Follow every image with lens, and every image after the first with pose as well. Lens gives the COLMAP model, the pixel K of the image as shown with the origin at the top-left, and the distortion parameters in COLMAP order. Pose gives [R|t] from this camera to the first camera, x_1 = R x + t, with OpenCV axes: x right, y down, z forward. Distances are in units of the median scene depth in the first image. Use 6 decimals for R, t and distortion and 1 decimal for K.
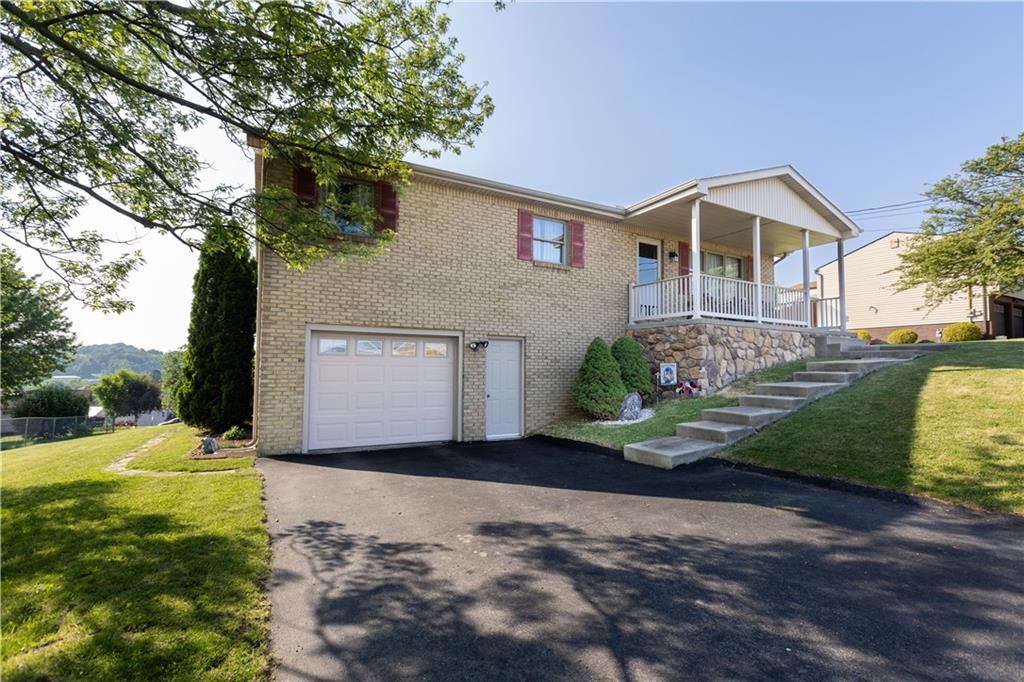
lens RADIAL K [[456.4, 0, 511.0], [0, 456.4, 341.3], [0, 0, 1]] dist [0.004018, -0.000426]
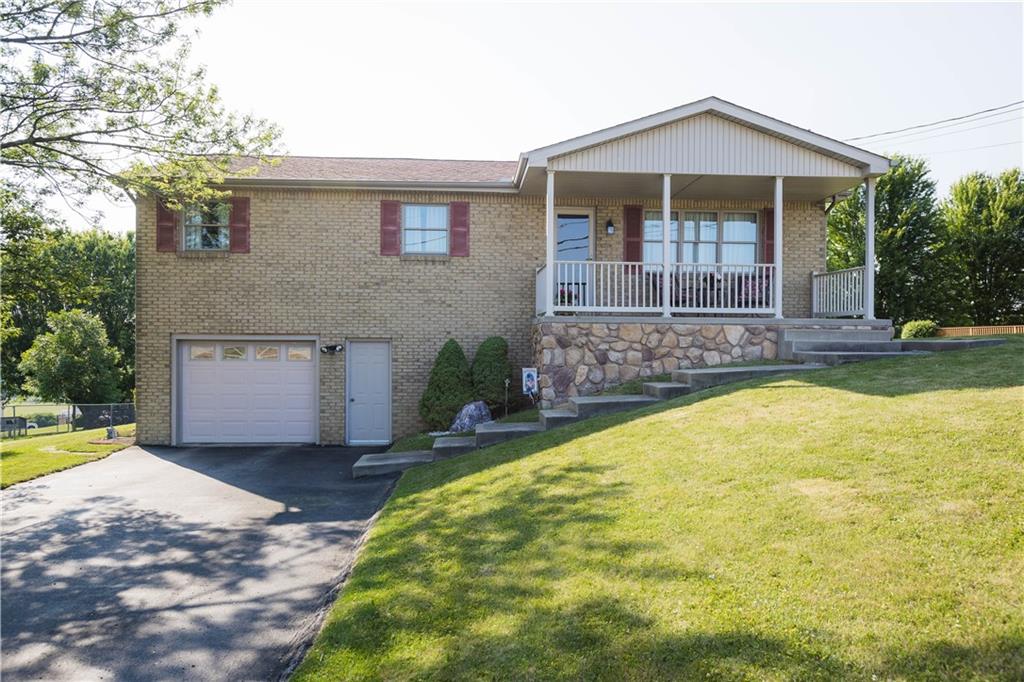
lens RADIAL K [[670.3, 0, 512.8], [0, 670.3, 342.5], [0, 0, 1]] dist [0.000592, -0.006709]
pose [[0.904381, -0.005857, -0.426686, 0.865951], [0.028171, 0.998544, 0.046004, -0.058533], [0.425796, -0.053626, 0.903229, -0.136639]]
